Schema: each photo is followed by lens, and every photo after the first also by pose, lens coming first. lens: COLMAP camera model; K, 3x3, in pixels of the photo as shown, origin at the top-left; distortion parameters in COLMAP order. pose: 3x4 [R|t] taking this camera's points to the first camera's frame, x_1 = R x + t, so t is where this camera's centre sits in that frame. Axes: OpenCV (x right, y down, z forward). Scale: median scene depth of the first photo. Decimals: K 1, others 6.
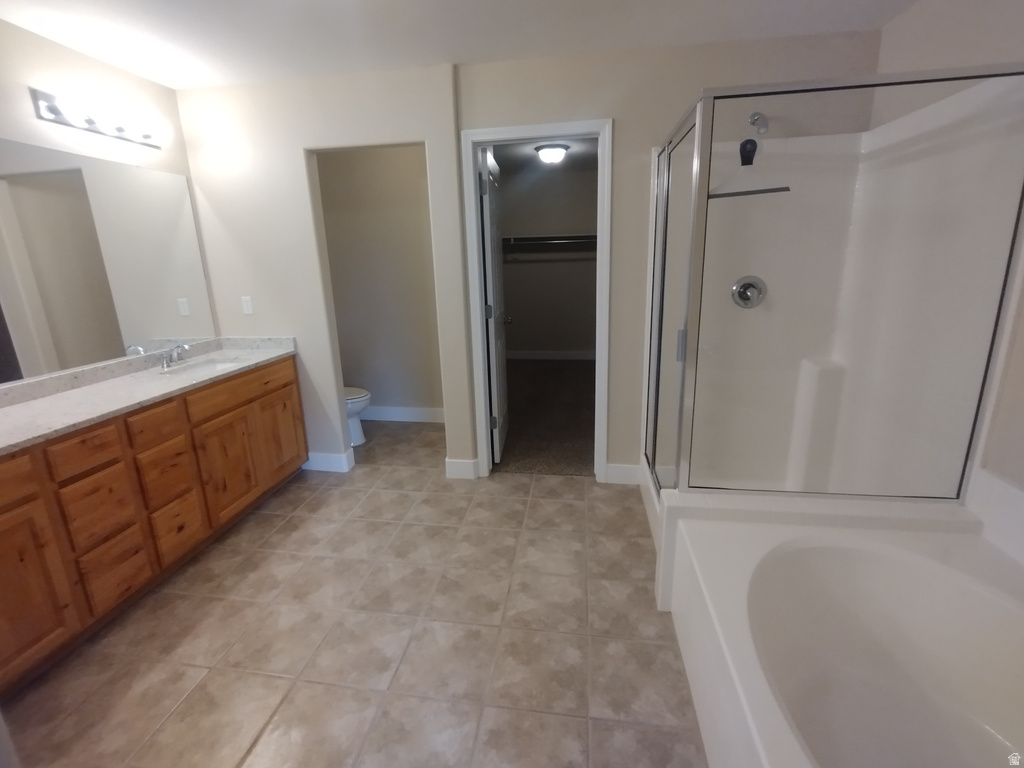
lens RADIAL K [[463.8, 0, 507.1], [0, 463.8, 373.5], [0, 0, 1]] dist [0.001535, -0.001095]
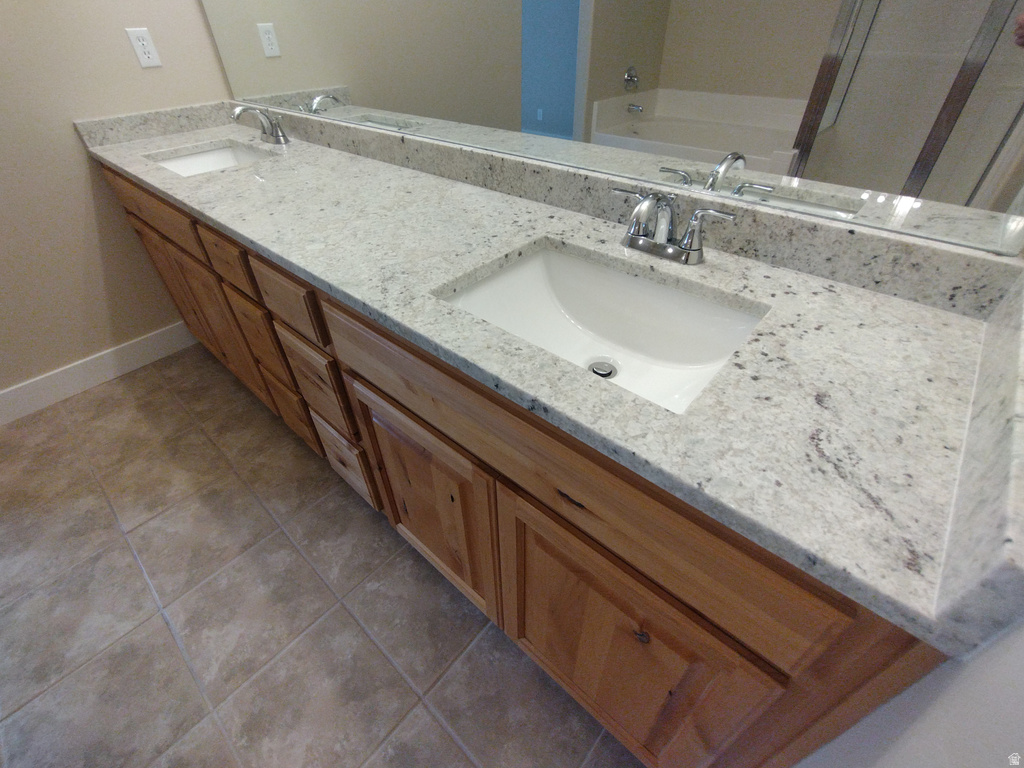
lens RADIAL K [[463.8, 0, 507.1], [0, 463.8, 373.5], [0, 0, 1]] dist [0.001535, -0.001095]
pose [[-0.552062, 0.552294, -0.624659, -0.405307], [-0.160919, 0.664511, 0.729746, -0.171965], [0.818127, 0.503385, -0.277977, 1.020696]]
